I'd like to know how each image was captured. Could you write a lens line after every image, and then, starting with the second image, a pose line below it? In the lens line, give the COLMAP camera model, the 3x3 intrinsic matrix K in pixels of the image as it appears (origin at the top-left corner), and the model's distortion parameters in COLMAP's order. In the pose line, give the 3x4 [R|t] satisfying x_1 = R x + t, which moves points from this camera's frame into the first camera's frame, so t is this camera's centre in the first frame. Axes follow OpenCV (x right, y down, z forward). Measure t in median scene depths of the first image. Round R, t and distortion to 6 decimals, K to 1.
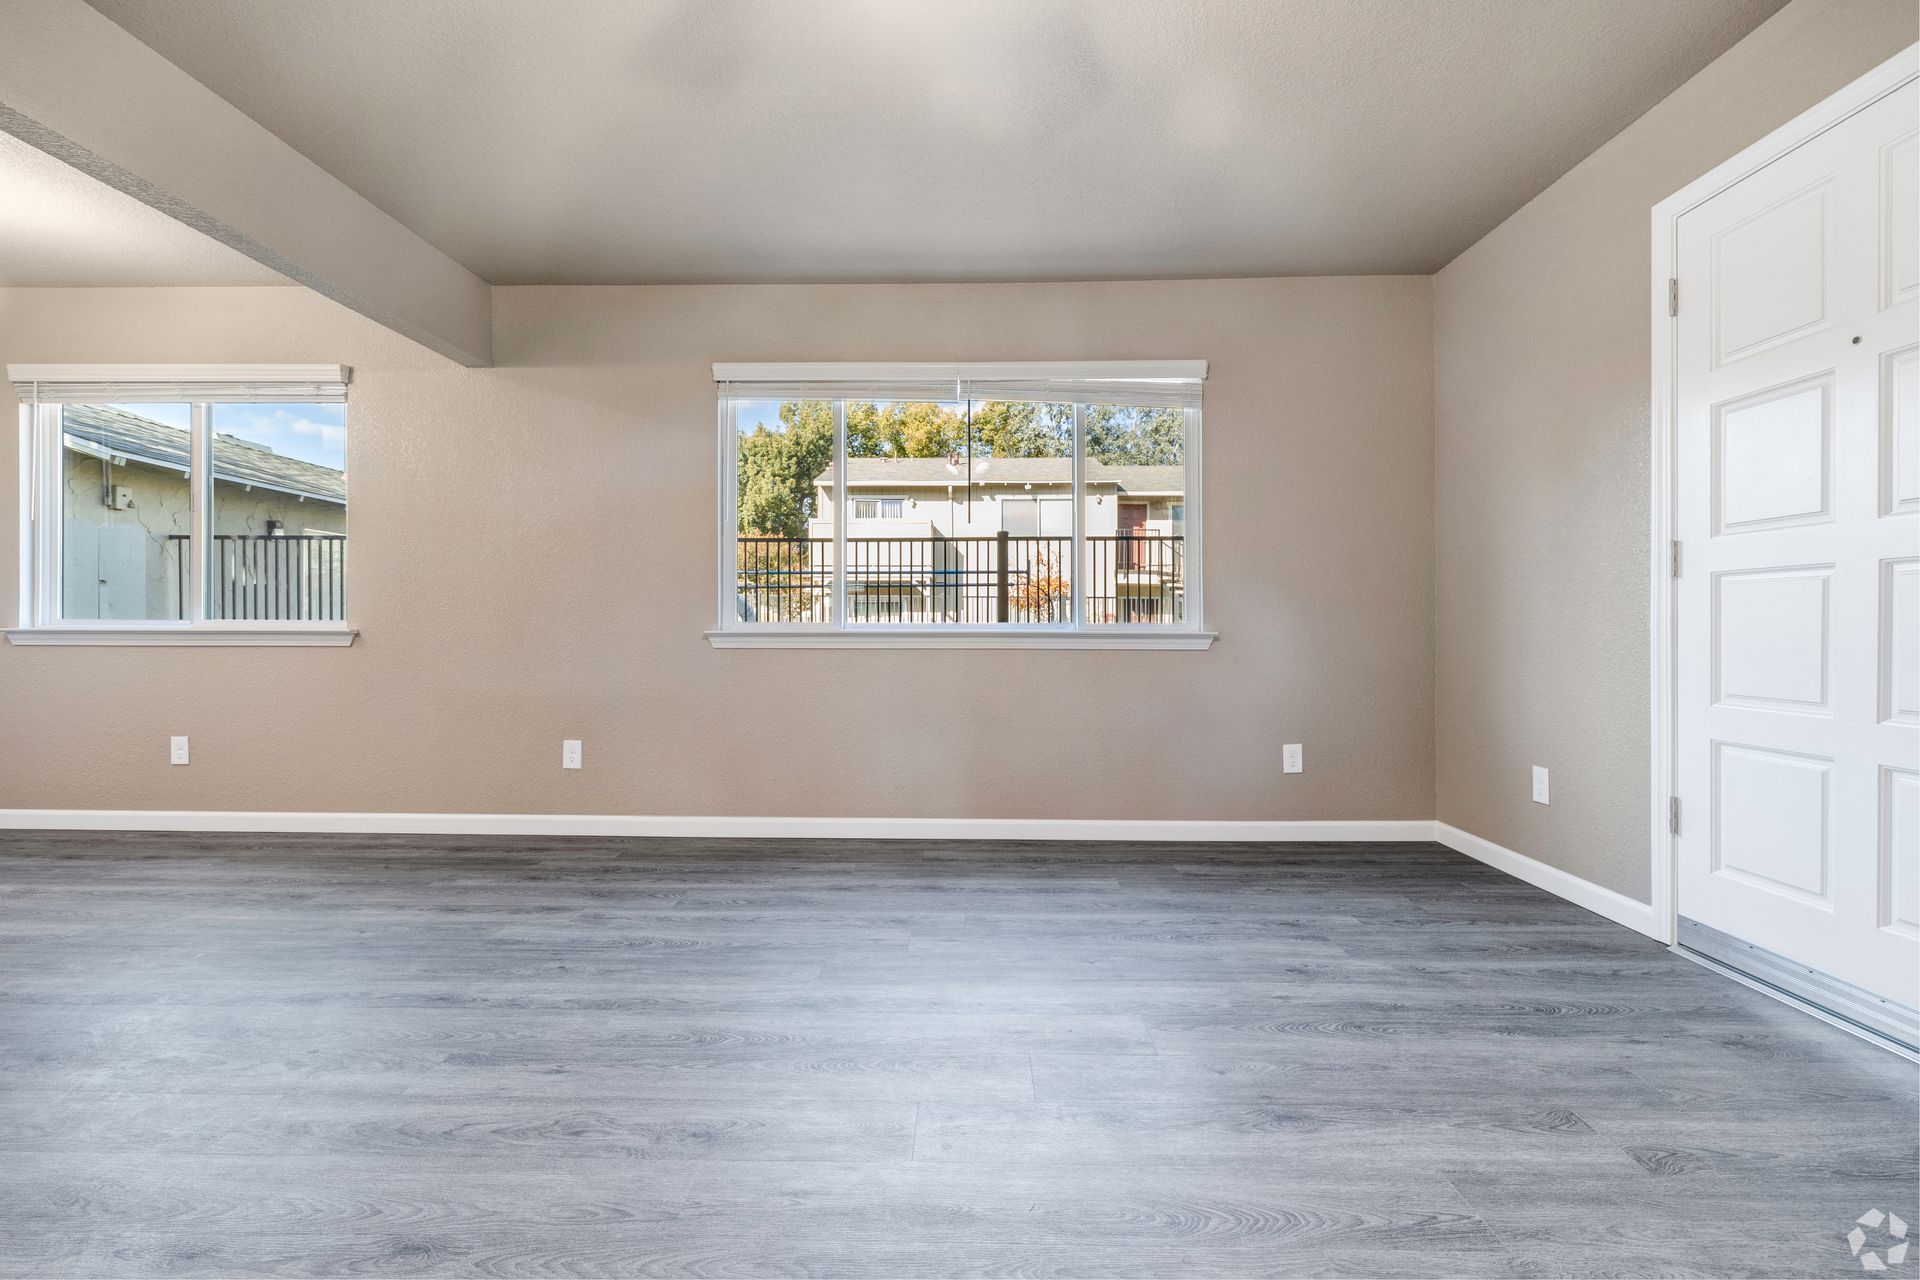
lens RADIAL K [[806.8, 0, 954.4], [0, 806.8, 640.5], [0, 0, 1]] dist [-0.001482, 0.000379]
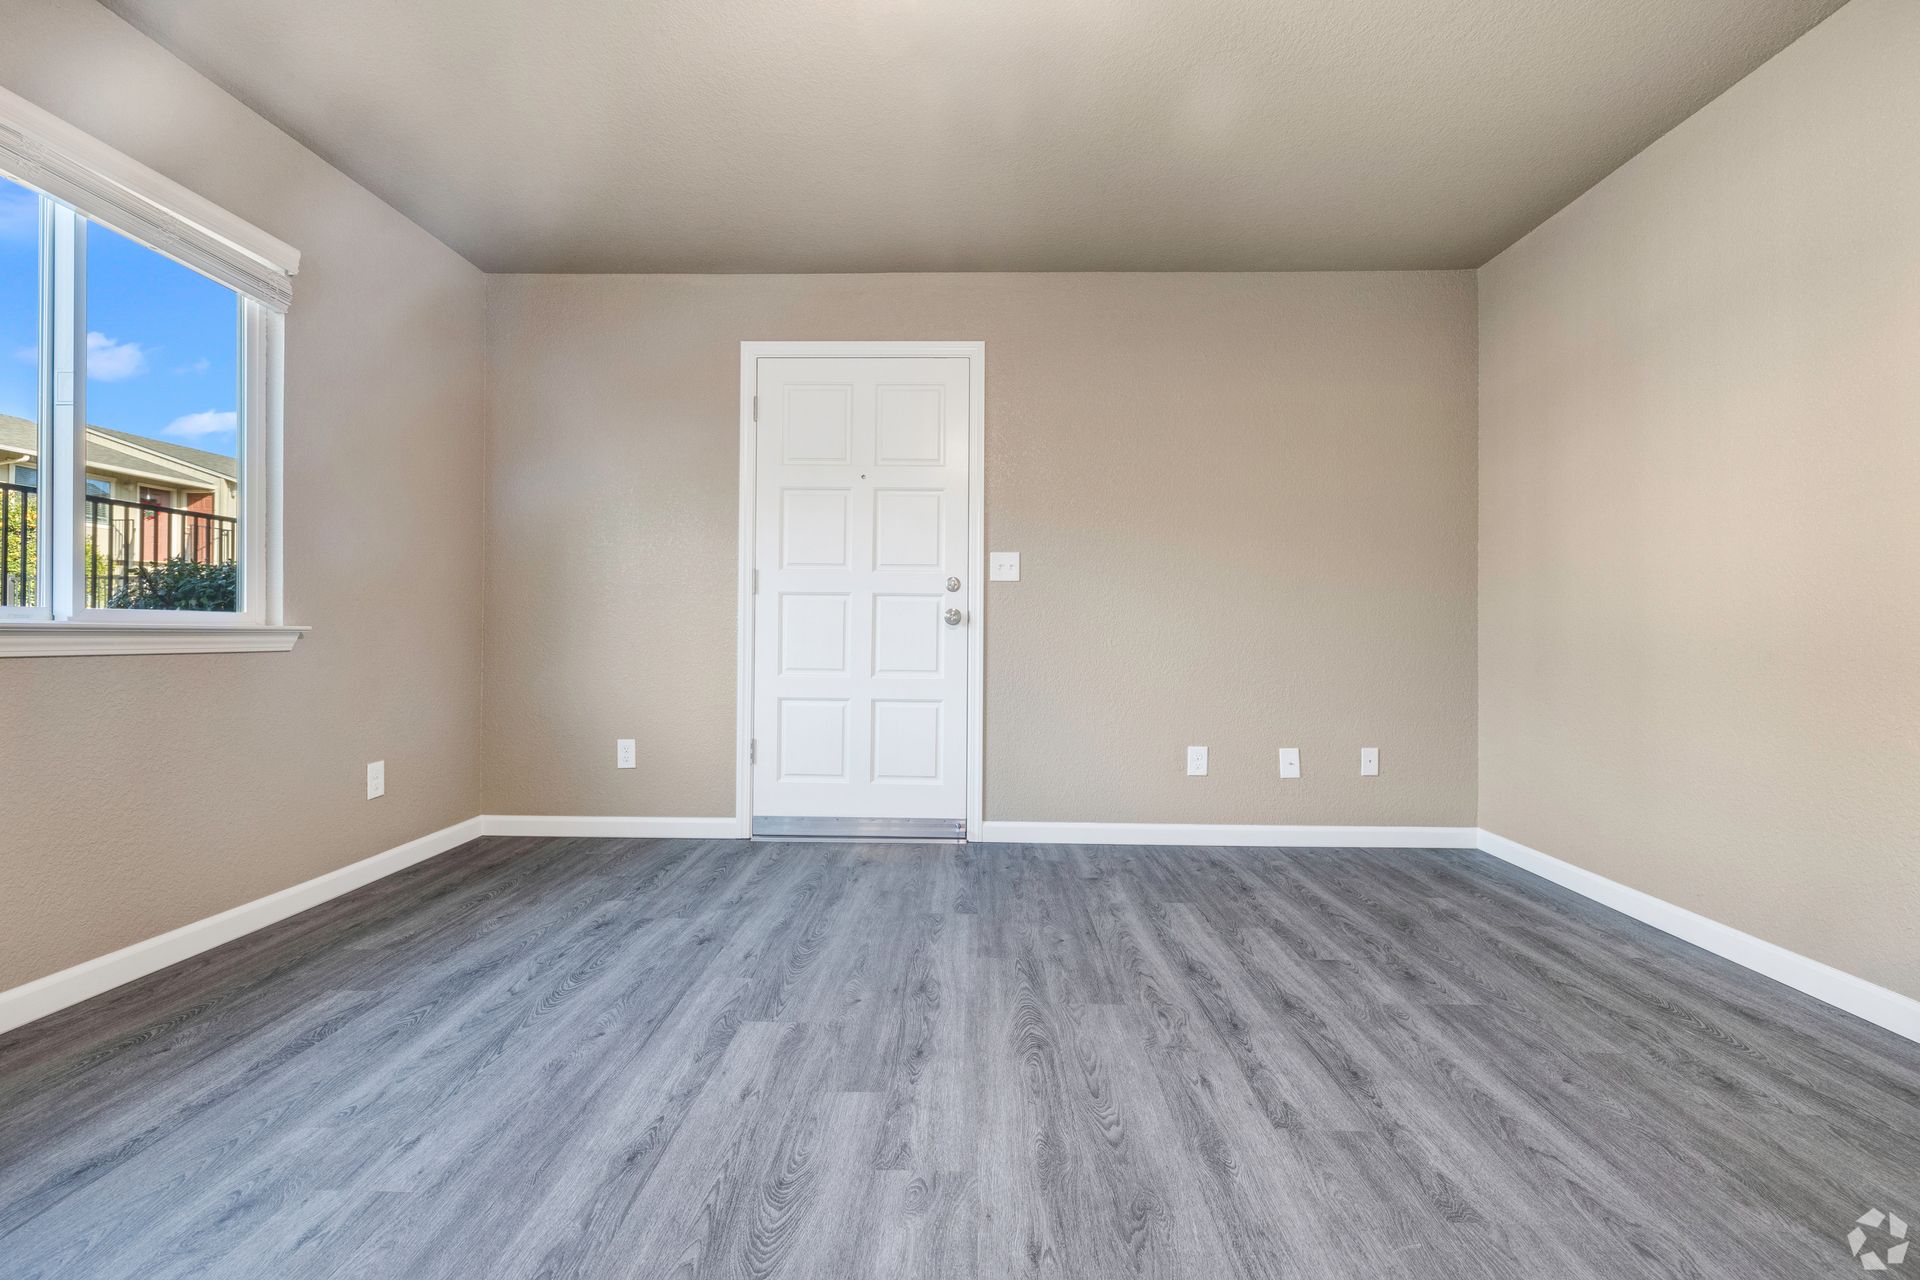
lens RADIAL K [[806.8, 0, 960.8], [0, 806.8, 638.5], [0, 0, 1]] dist [-0.001482, 0.000379]
pose [[0.001106, -0.009454, 0.999955, -0.522774], [0.003075, 0.999951, 0.009450, -0.006121], [-0.999995, 0.003064, 0.001135, 0.515949]]
